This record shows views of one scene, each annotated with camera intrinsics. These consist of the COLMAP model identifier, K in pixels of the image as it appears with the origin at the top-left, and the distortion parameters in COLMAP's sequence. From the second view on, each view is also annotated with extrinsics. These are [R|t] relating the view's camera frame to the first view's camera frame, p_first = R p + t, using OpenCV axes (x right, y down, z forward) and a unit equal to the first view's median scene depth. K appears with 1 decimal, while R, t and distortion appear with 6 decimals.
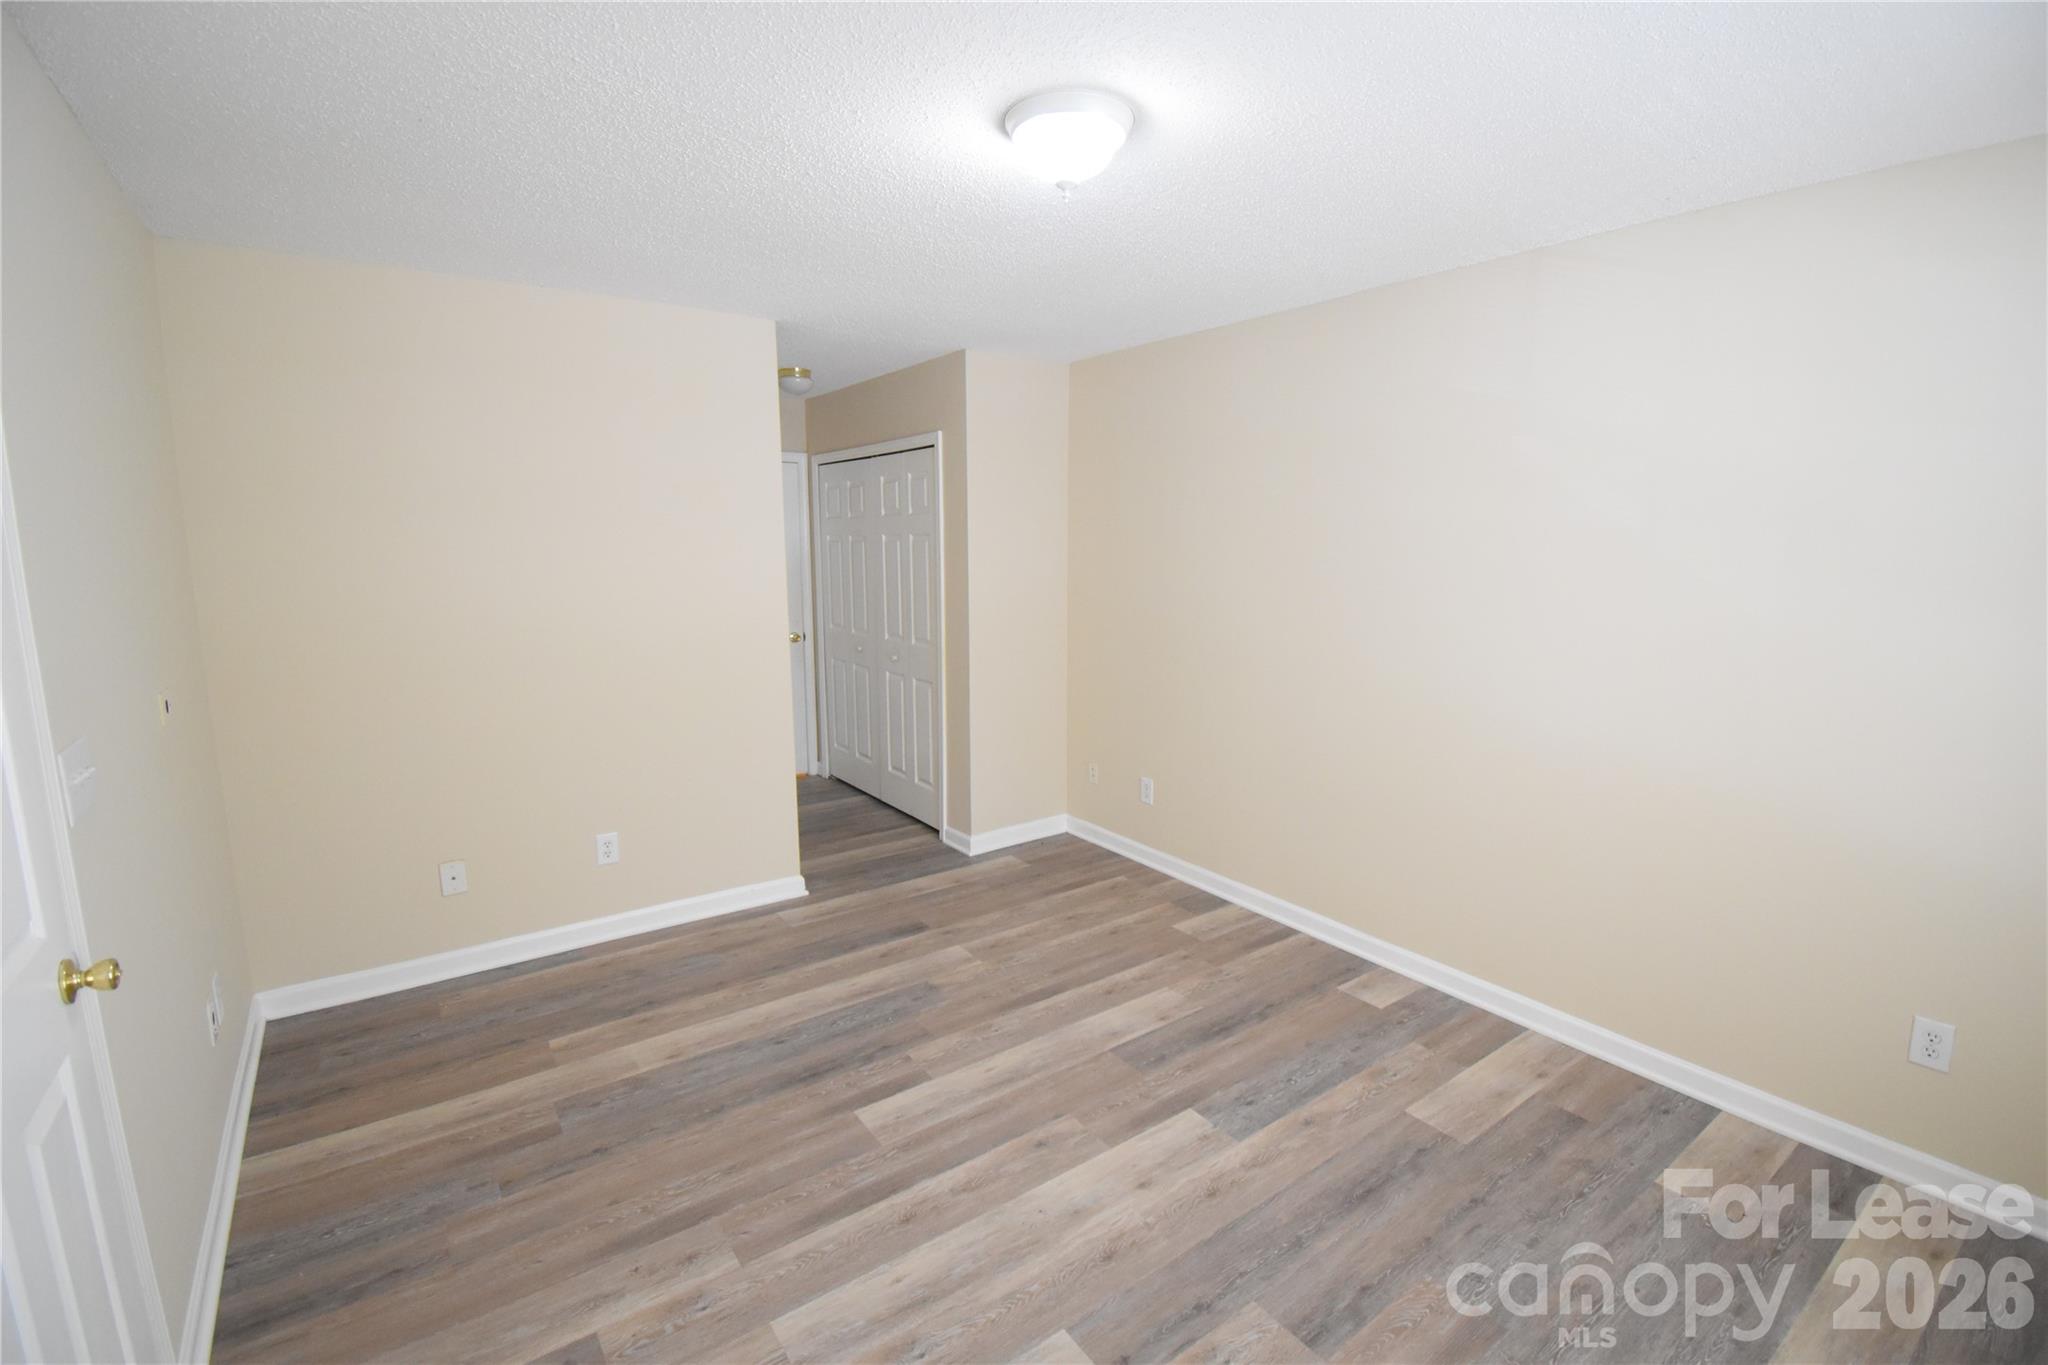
lens RADIAL K [[902.3, 0, 1017.3], [0, 902.3, 676.2], [0, 0, 1]] dist [0.013848, -0.021656]
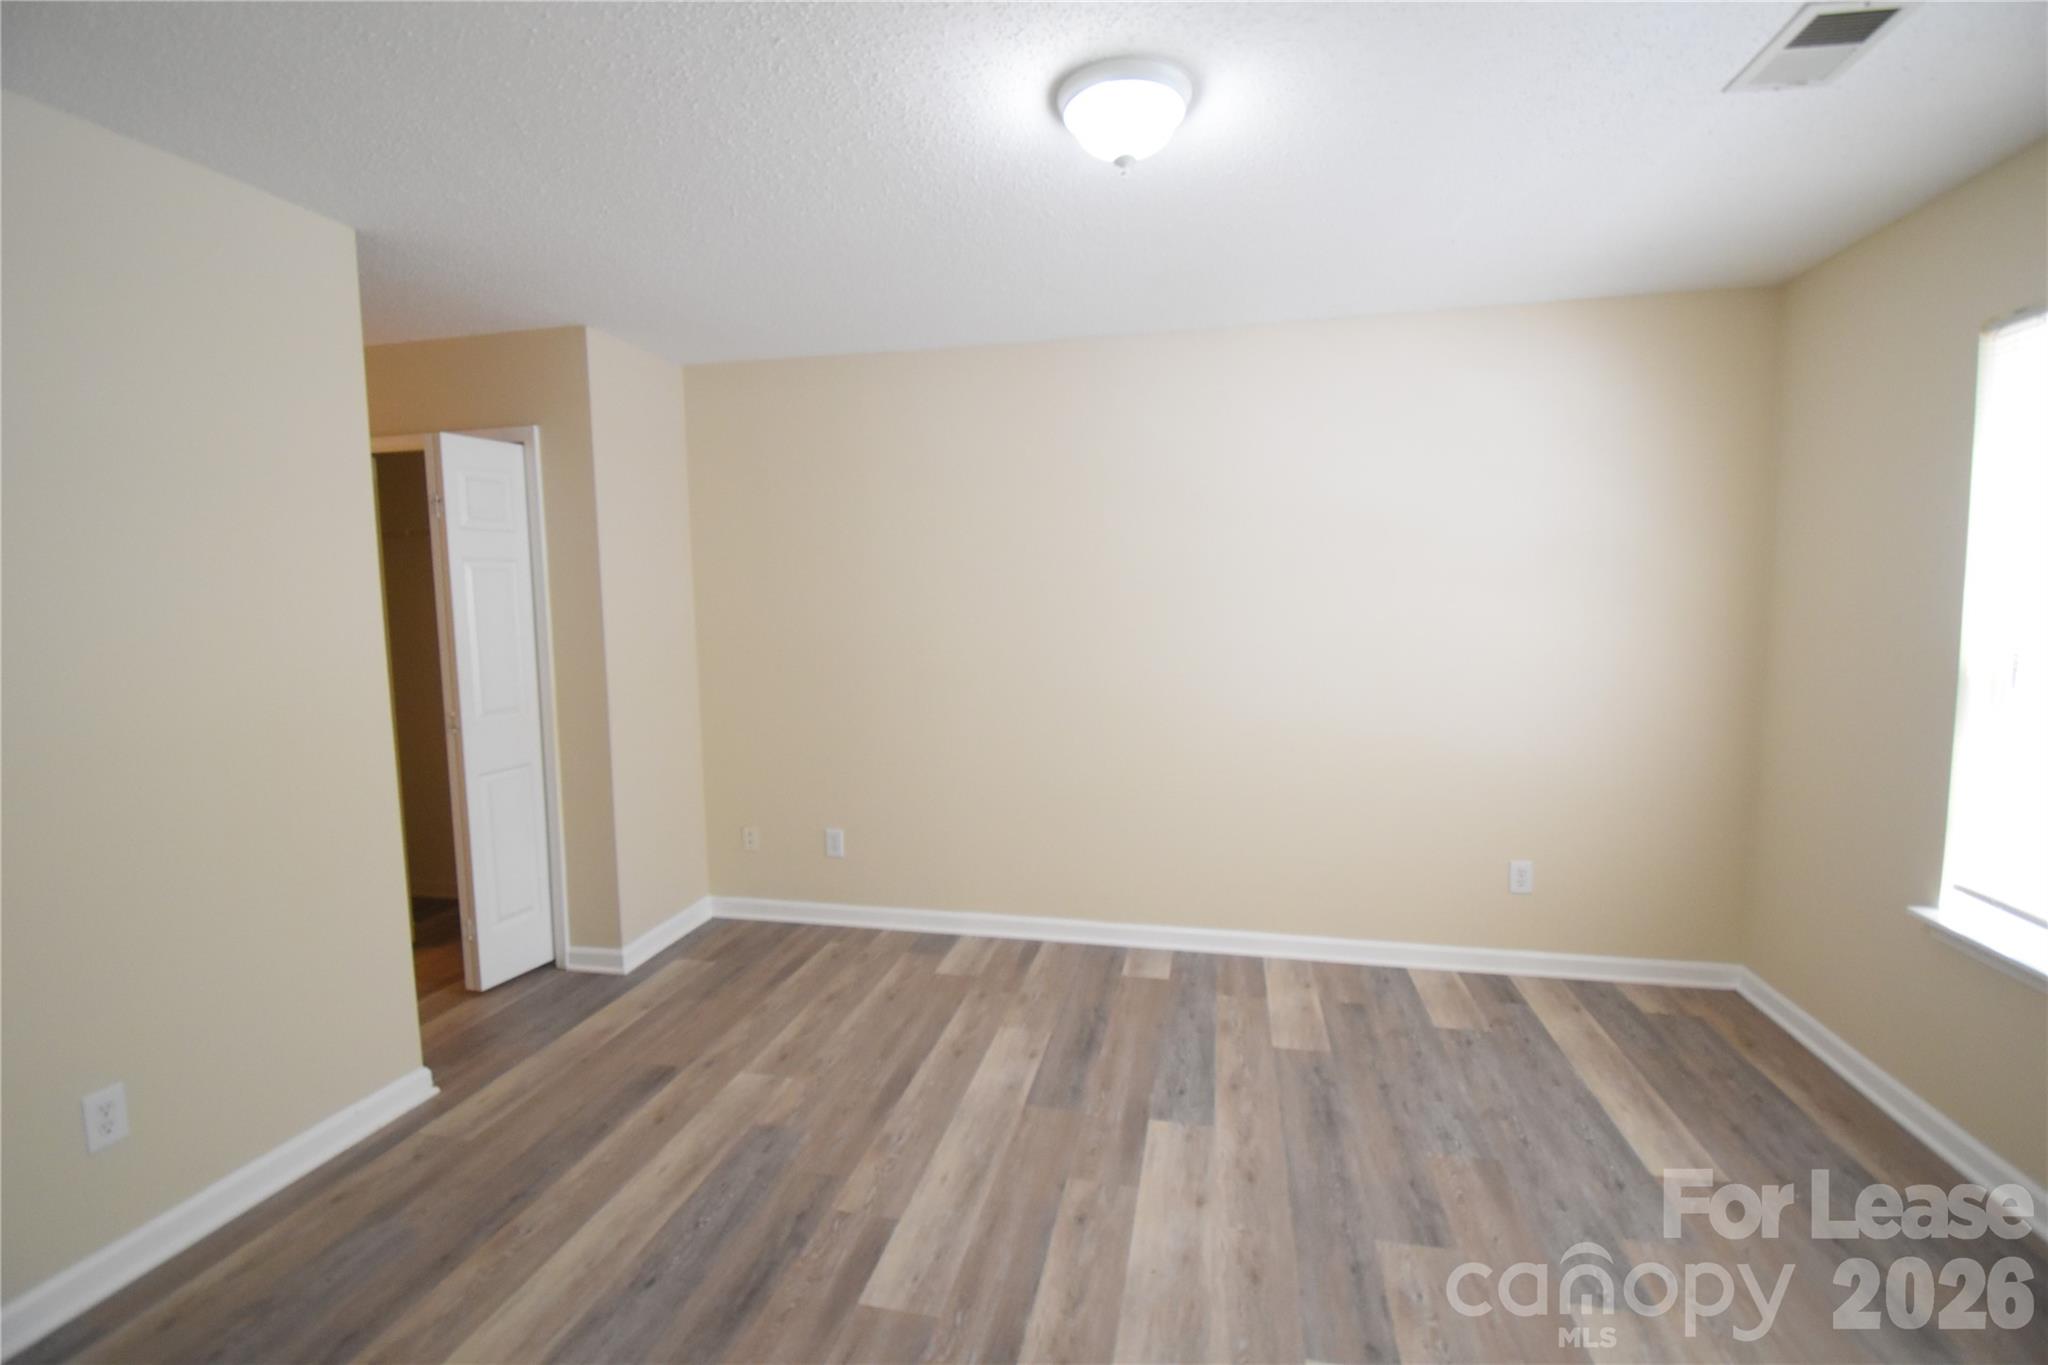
lens RADIAL K [[902.3, 0, 1031.4], [0, 902.3, 672.9], [0, 0, 1]] dist [0.013848, -0.021656]
pose [[0.740264, -0.066688, 0.669000, -0.519308], [0.113956, 0.993116, -0.027098, 0.007309], [-0.662588, 0.096296, 0.742768, 0.301878]]
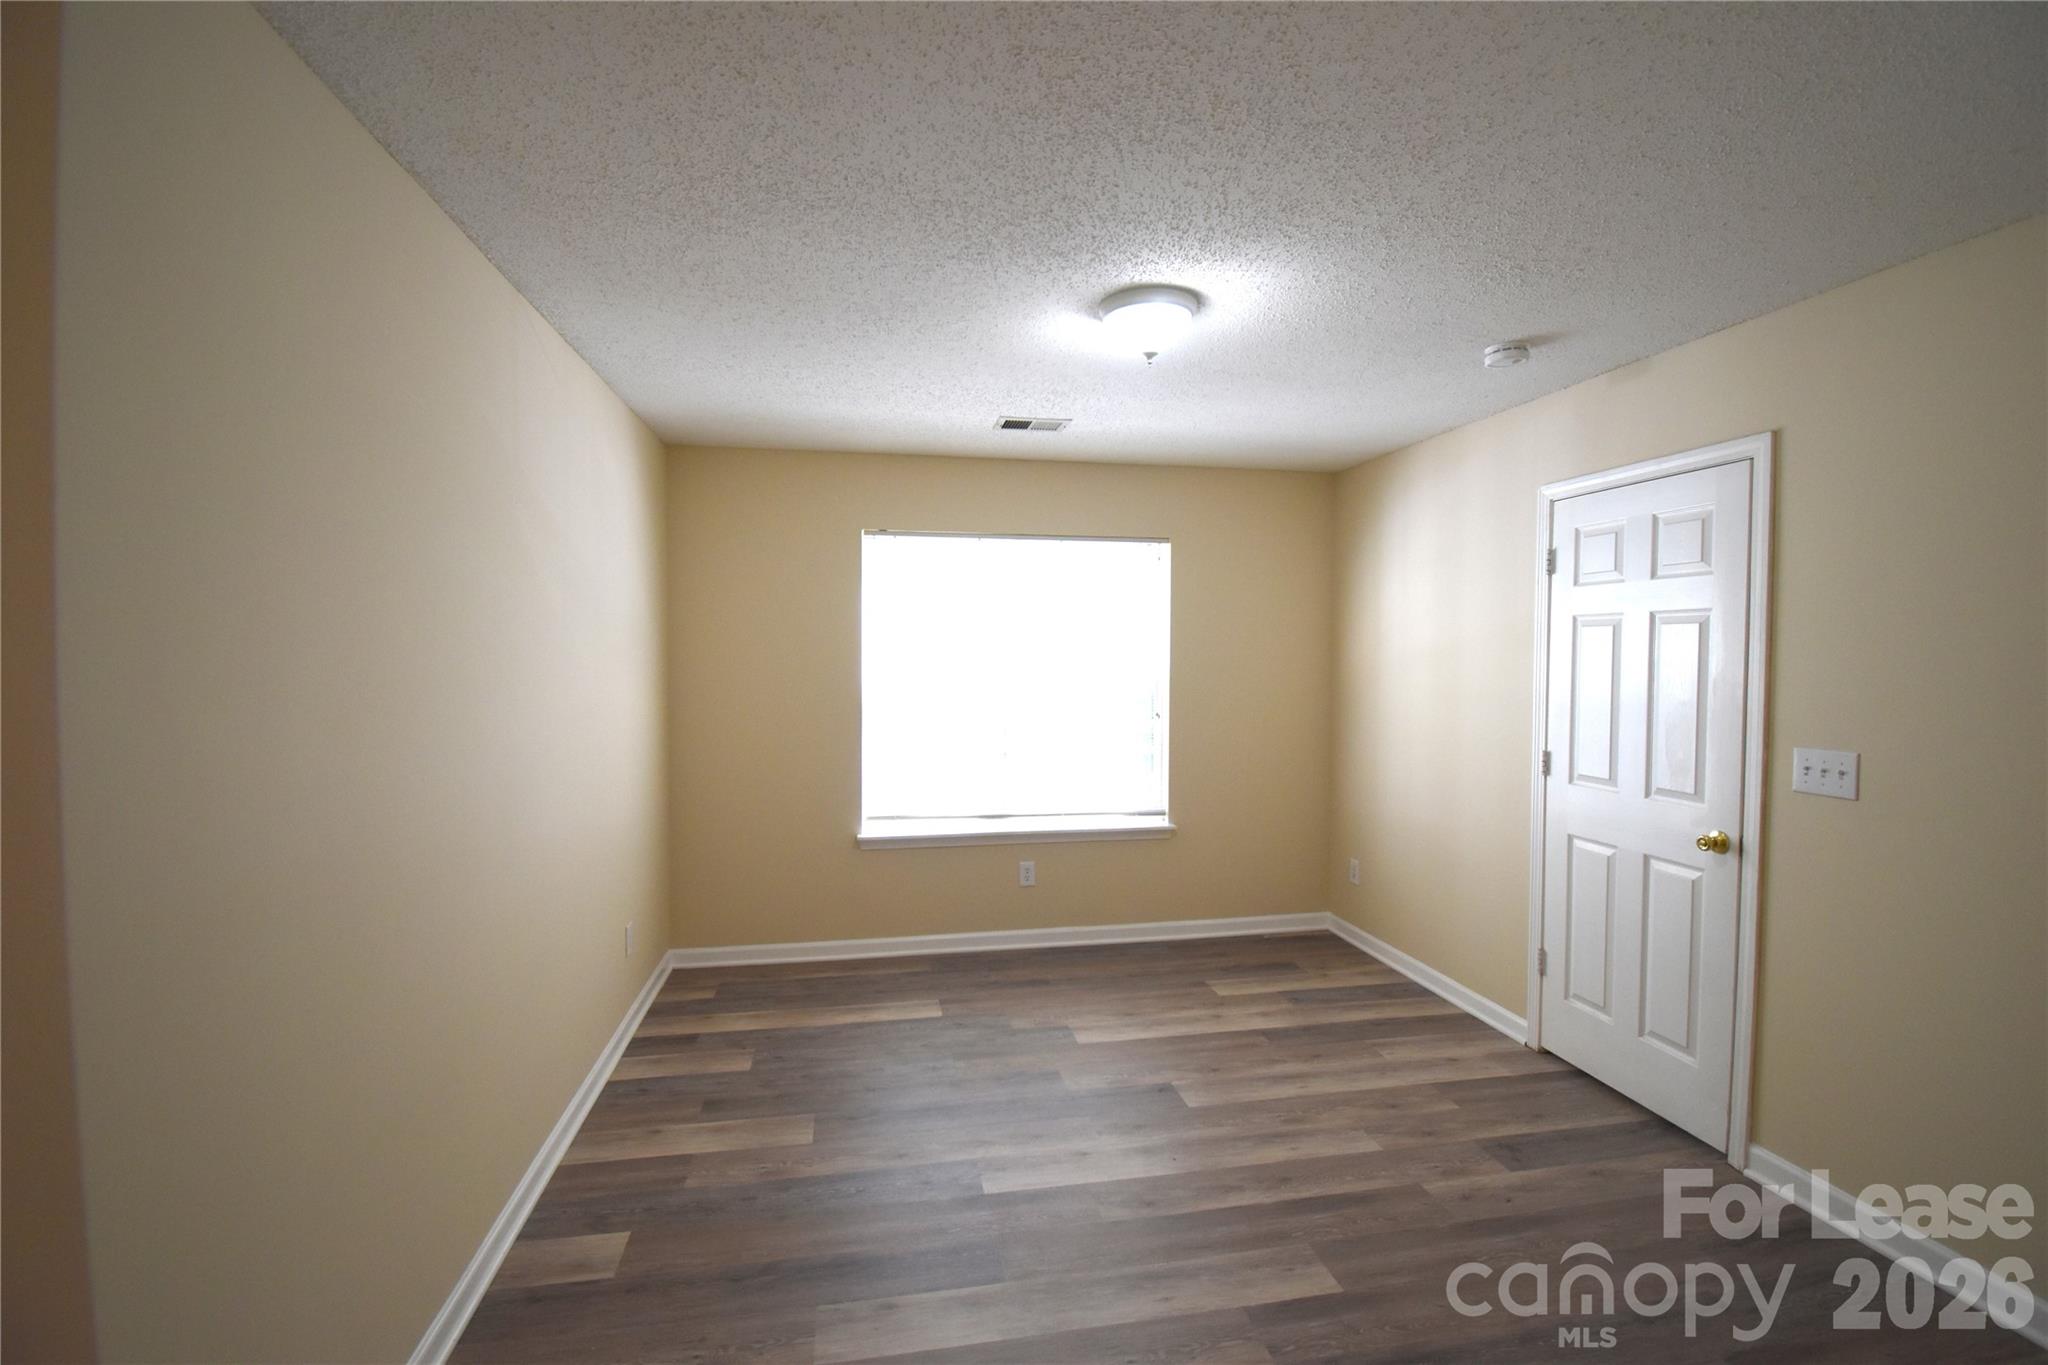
lens RADIAL K [[902.3, 0, 1013.4], [0, 902.3, 679.8], [0, 0, 1]] dist [0.013848, -0.021656]
pose [[-0.904077, -0.016724, 0.427042, -0.245359], [0.062020, 0.983522, 0.169817, -0.236592], [-0.422845, 0.180013, -0.888143, 1.729828]]
